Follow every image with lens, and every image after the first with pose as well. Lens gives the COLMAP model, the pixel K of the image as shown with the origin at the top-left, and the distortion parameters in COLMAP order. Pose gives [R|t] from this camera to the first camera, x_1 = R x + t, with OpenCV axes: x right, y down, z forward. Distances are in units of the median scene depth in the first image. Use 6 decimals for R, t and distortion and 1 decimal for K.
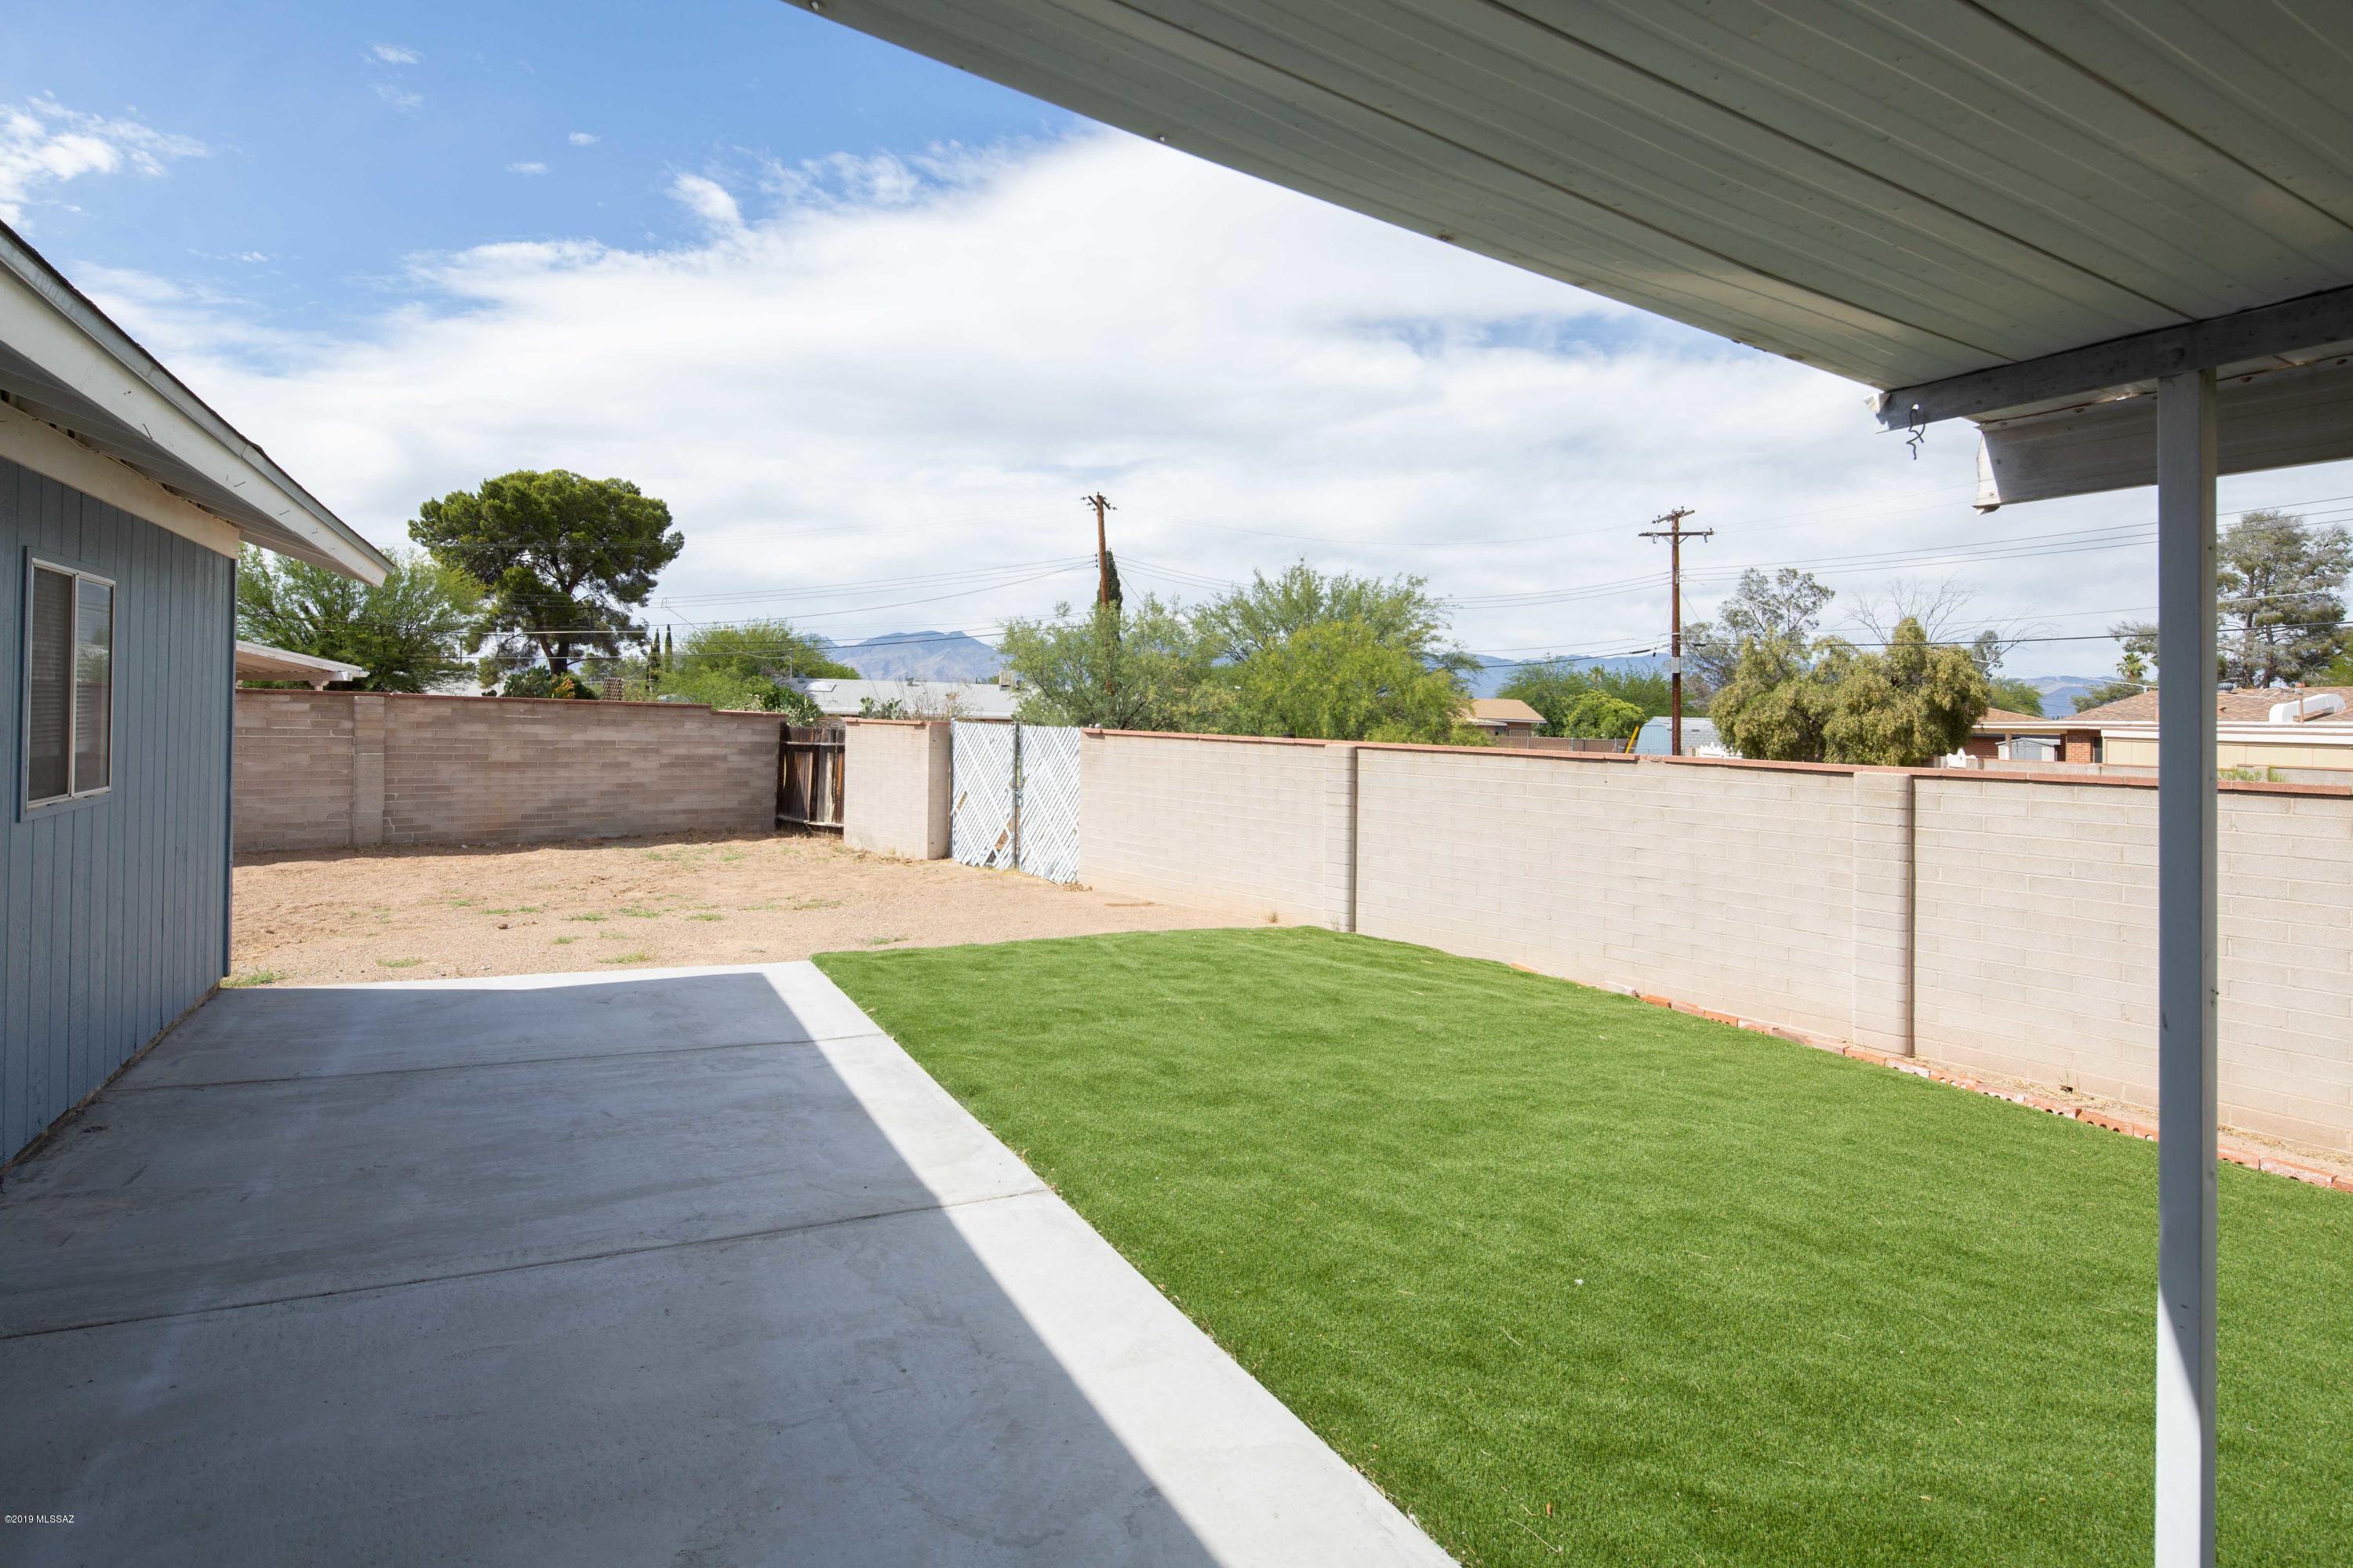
lens RADIAL K [[1150.9, 0, 1176.5], [0, 1150.9, 784.0], [0, 0, 1]] dist [0.000507, 0.000263]
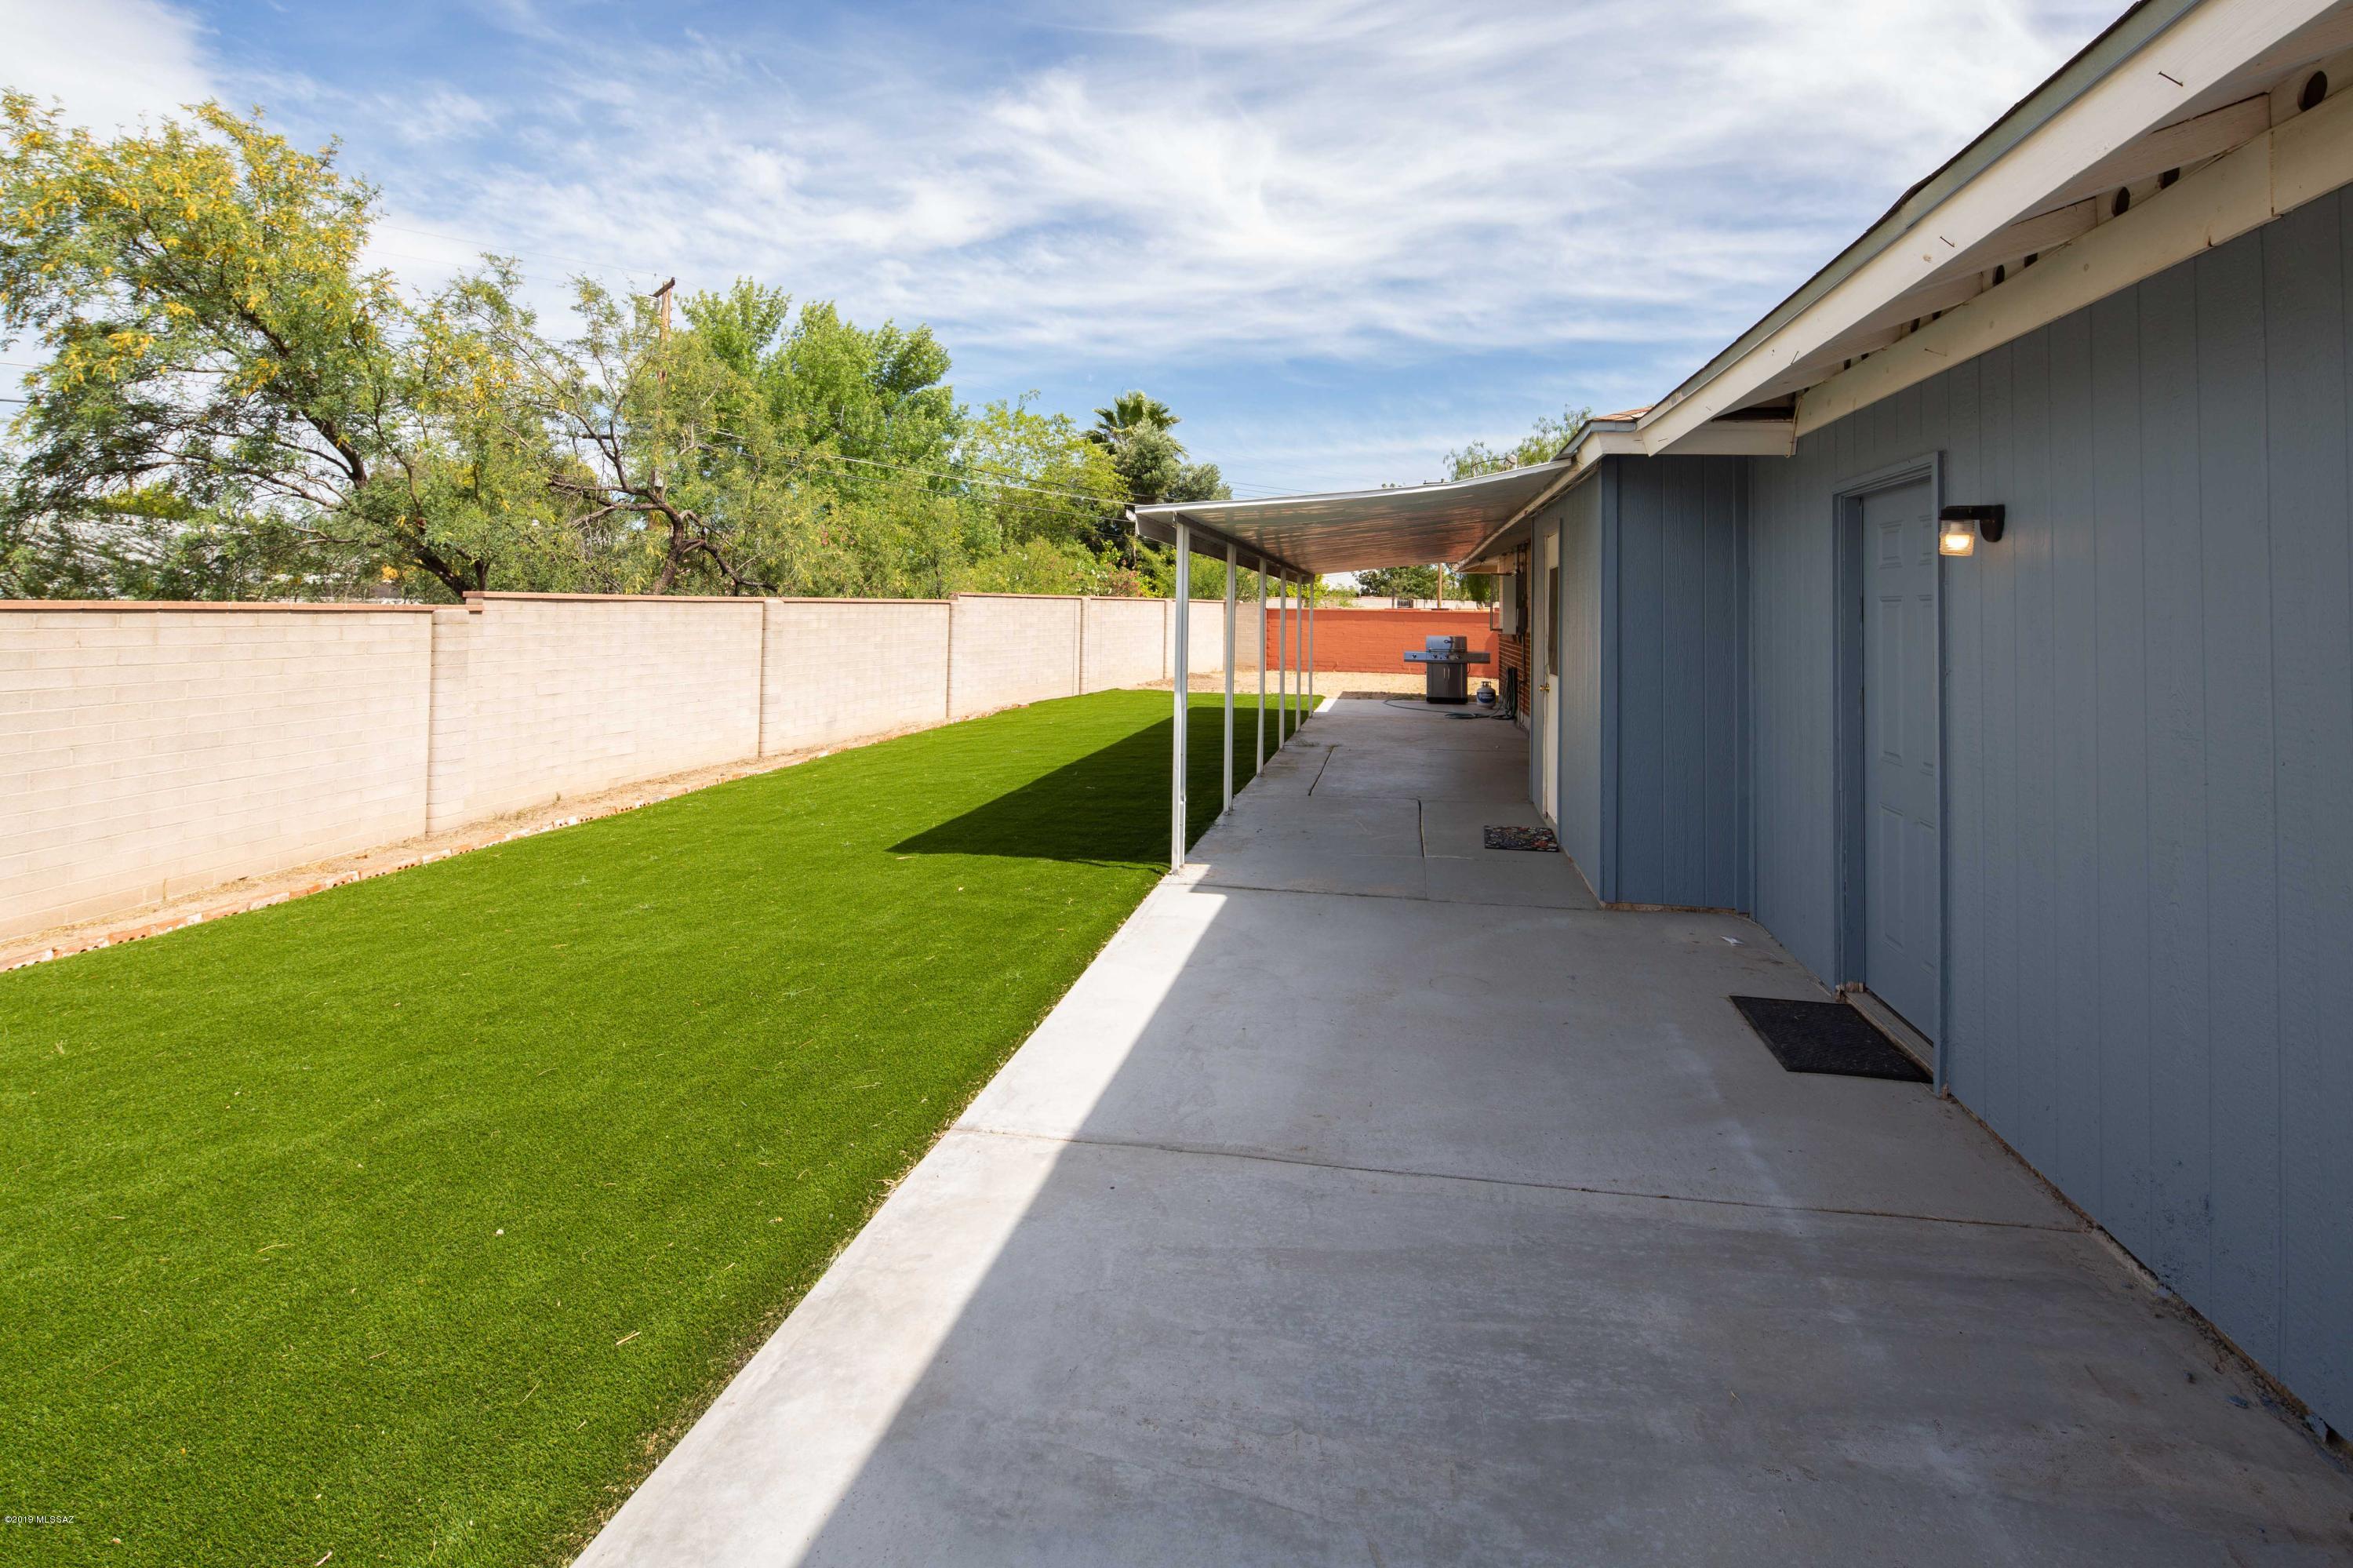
lens RADIAL K [[1150.9, 0, 1176.5], [0, 1150.9, 784.0], [0, 0, 1]] dist [0.000507, 0.000263]
pose [[-0.766457, -0.139222, 0.627026, -0.754388], [-0.005812, 0.977689, 0.209977, -0.090347], [-0.642270, 0.157294, -0.750166, 1.502784]]
